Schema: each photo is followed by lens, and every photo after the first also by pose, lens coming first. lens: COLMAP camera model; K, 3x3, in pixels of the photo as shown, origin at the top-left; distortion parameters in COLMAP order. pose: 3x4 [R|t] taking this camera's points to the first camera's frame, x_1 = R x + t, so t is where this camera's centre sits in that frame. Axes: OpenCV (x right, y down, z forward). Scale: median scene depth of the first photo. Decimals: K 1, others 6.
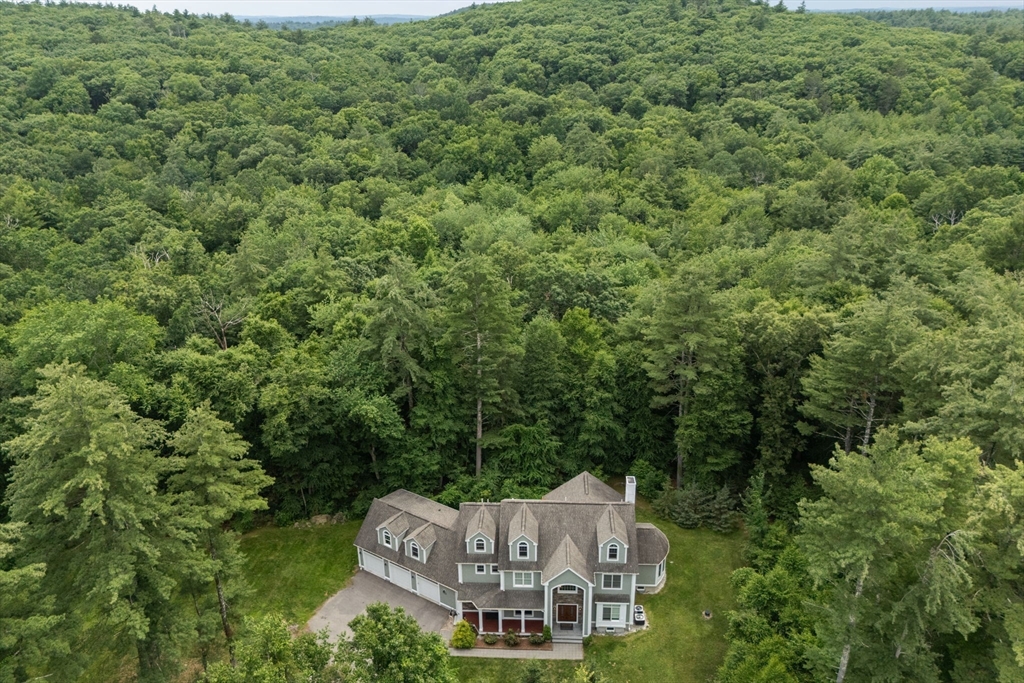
lens RADIAL K [[732.9, 0, 512.0], [0, 732.9, 341.5], [0, 0, 1]] dist [0.068832, -0.122569]
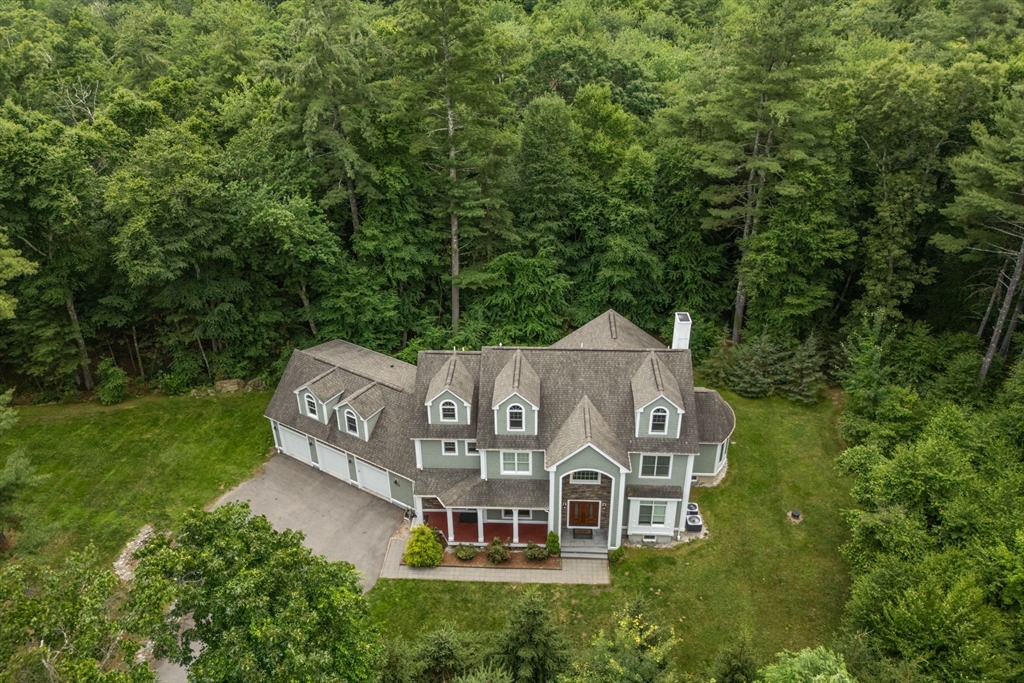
lens RADIAL K [[732.9, 0, 512.0], [0, 732.9, 341.5], [0, 0, 1]] dist [0.068832, -0.122569]
pose [[1.000000, -0.000228, -0.000123, 0.010824], [0.000241, 0.992591, 0.121500, 0.129753], [0.000094, -0.121500, 0.992591, 0.351344]]
